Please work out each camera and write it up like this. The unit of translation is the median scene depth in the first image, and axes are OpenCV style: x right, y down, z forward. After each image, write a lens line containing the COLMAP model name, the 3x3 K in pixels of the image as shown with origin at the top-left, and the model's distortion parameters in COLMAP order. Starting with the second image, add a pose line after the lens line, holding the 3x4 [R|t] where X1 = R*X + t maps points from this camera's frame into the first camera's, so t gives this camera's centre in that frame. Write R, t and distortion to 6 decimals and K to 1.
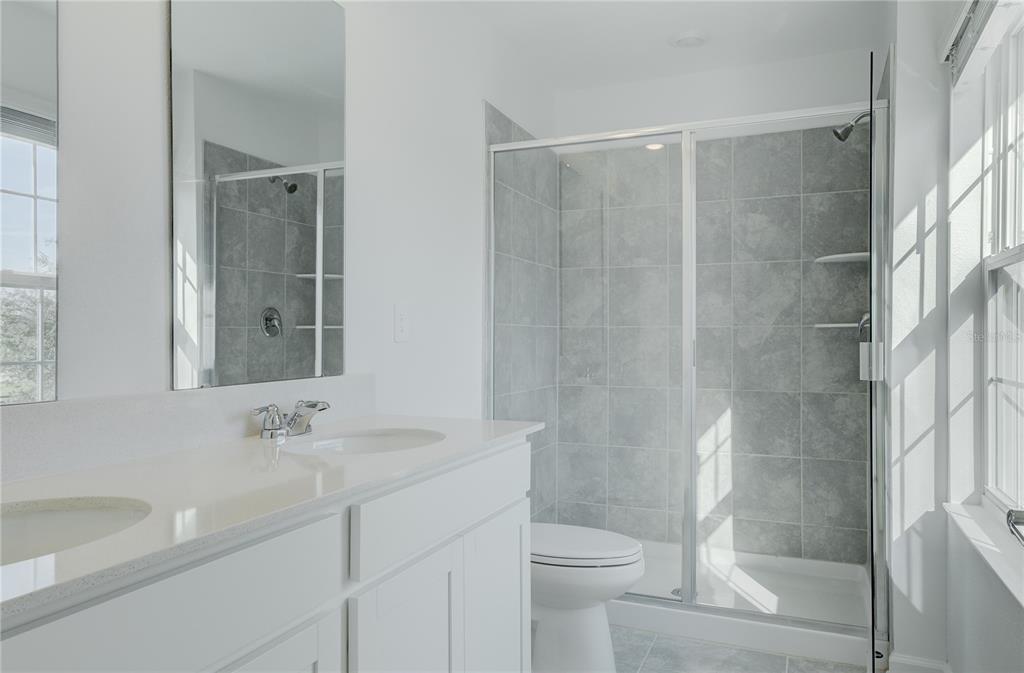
lens RADIAL K [[719.6, 0, 525.8], [0, 719.6, 338.6], [0, 0, 1]] dist [0.015384, 0.004209]
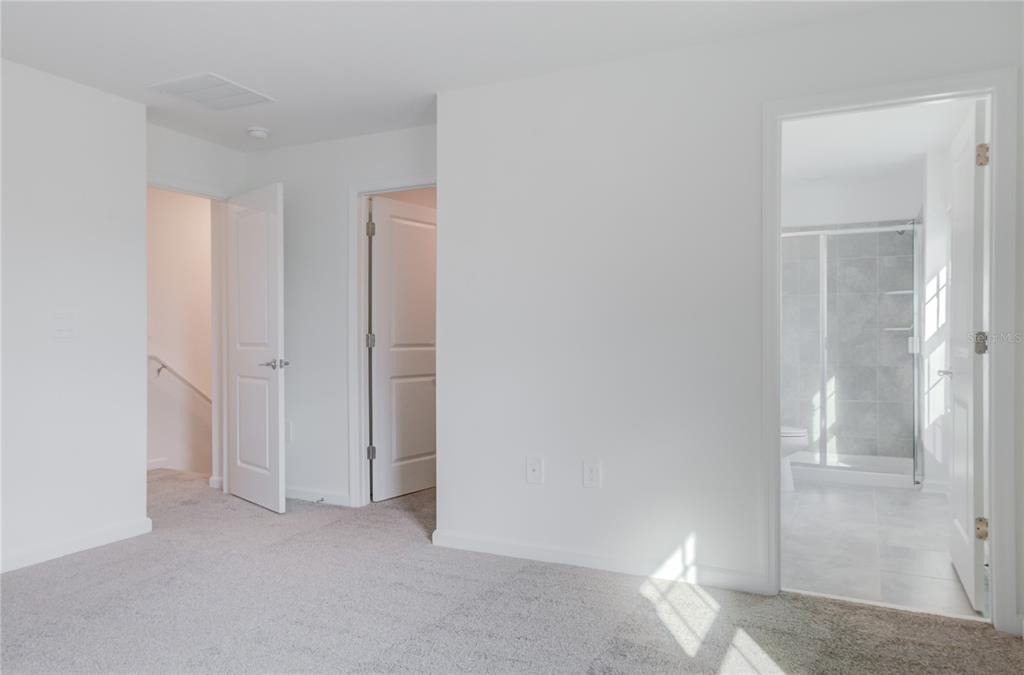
lens RADIAL K [[711.2, 0, 512.0], [0, 711.2, 337.5], [0, 0, 1]] dist [0.001447, -0.000163]
pose [[0.996114, 0.005553, -0.087893, -0.397133], [-0.005656, 0.999984, -0.000923, 0.009717], [0.087887, 0.001416, 0.996129, -0.909454]]
